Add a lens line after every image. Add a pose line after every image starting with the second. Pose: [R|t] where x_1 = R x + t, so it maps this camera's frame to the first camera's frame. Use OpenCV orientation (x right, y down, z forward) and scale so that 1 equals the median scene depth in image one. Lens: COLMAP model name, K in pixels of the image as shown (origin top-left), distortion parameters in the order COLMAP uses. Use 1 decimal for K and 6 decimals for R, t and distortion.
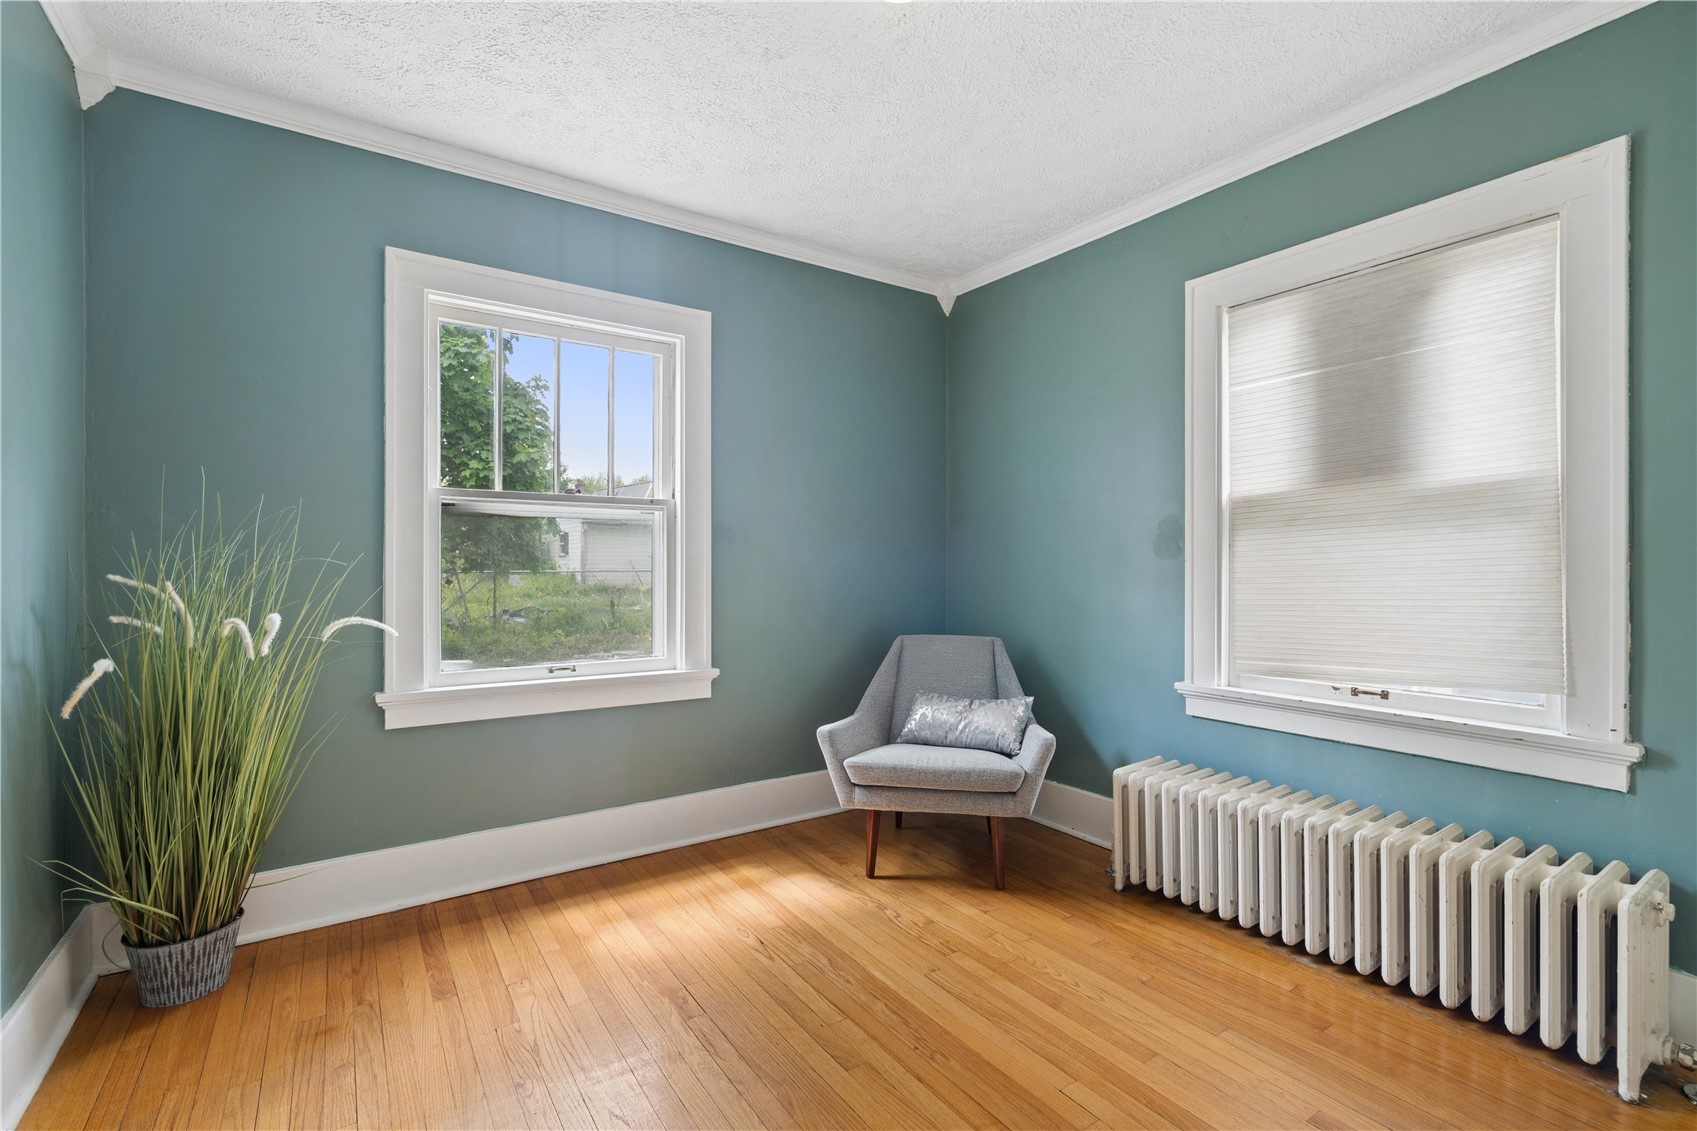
lens RADIAL K [[751.0, 0, 848.5], [0, 751.0, 565.5], [0, 0, 1]] dist [-0.033676, -0.000068]
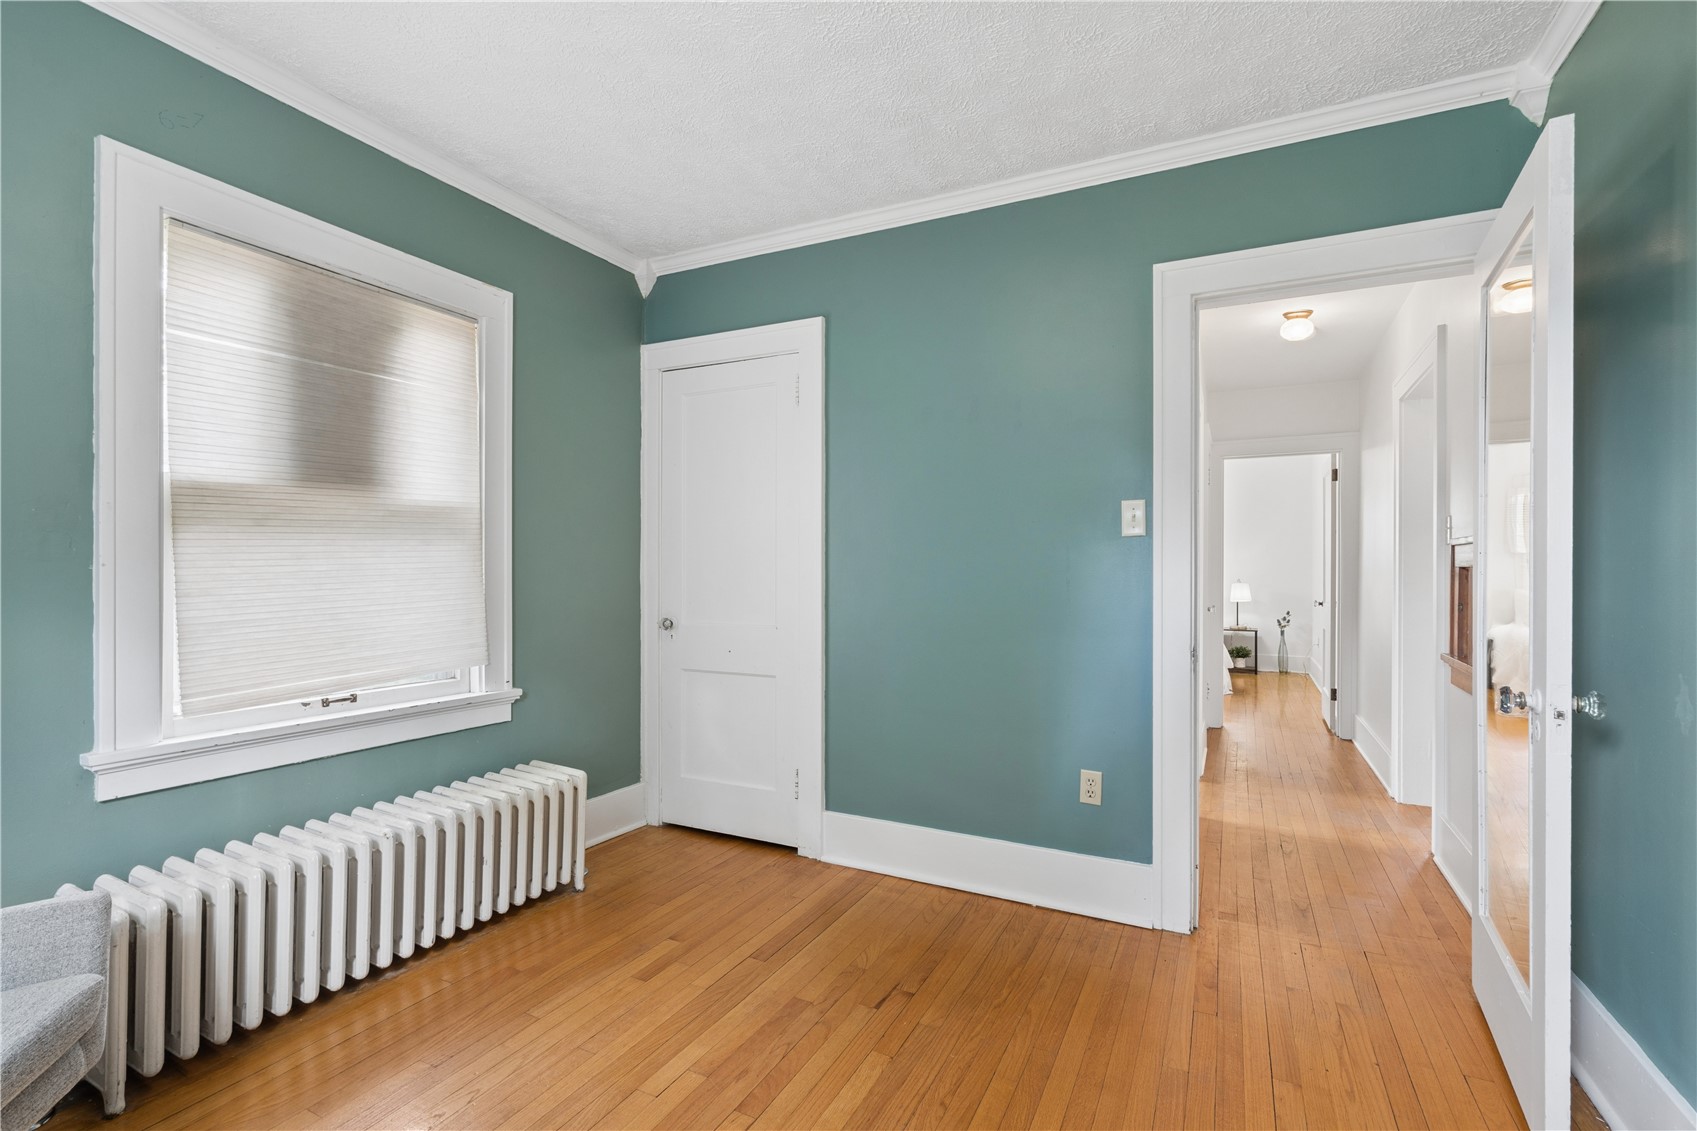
lens RADIAL K [[768.8, 0, 849.5], [0, 768.8, 570.8], [0, 0, 1]] dist [-0.002736, -0.000304]
pose [[-0.486017, 0.005297, 0.873933, -0.543342], [-0.000138, 0.999981, -0.006138, 0.003797], [-0.873949, -0.003104, -0.486008, 0.908499]]
